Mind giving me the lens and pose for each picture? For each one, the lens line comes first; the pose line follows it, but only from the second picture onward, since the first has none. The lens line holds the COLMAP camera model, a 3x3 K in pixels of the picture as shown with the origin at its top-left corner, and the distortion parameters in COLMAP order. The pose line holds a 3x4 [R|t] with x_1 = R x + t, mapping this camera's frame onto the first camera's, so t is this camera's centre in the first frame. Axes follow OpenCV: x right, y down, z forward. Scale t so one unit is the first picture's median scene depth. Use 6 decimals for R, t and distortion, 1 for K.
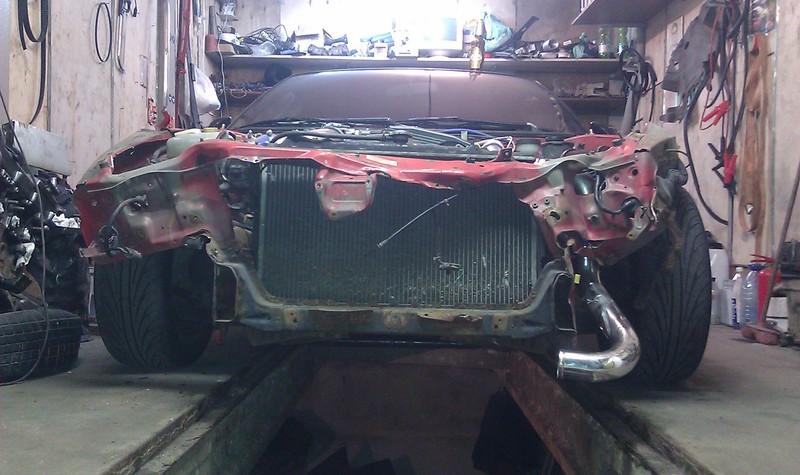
lens RADIAL K [[762.1, 0, 399.7], [0, 762.1, 237.5], [0, 0, 1]] dist [0.012805, 0.000000]
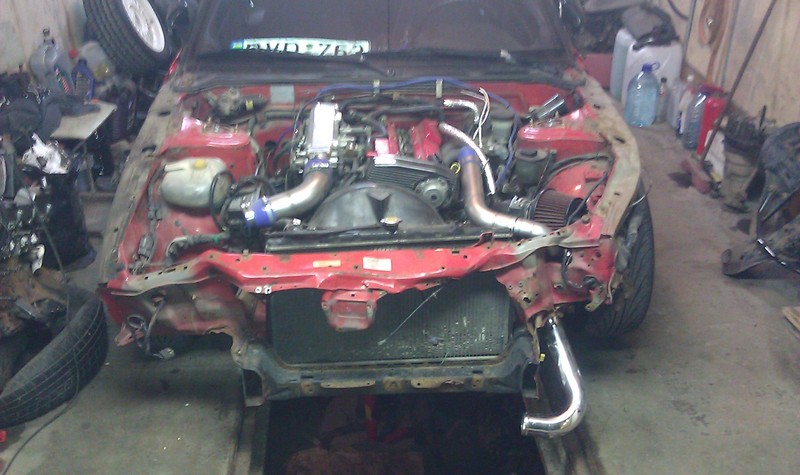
lens RADIAL K [[762.1, 0, 400.6], [0, 762.1, 237.4], [0, 0, 1]] dist [0.012805, 0.000000]
pose [[0.996978, -0.049919, 0.059519, -0.053291], [0.015485, 0.878531, 0.477434, -0.662301], [-0.076123, -0.475070, 0.876649, 0.036885]]
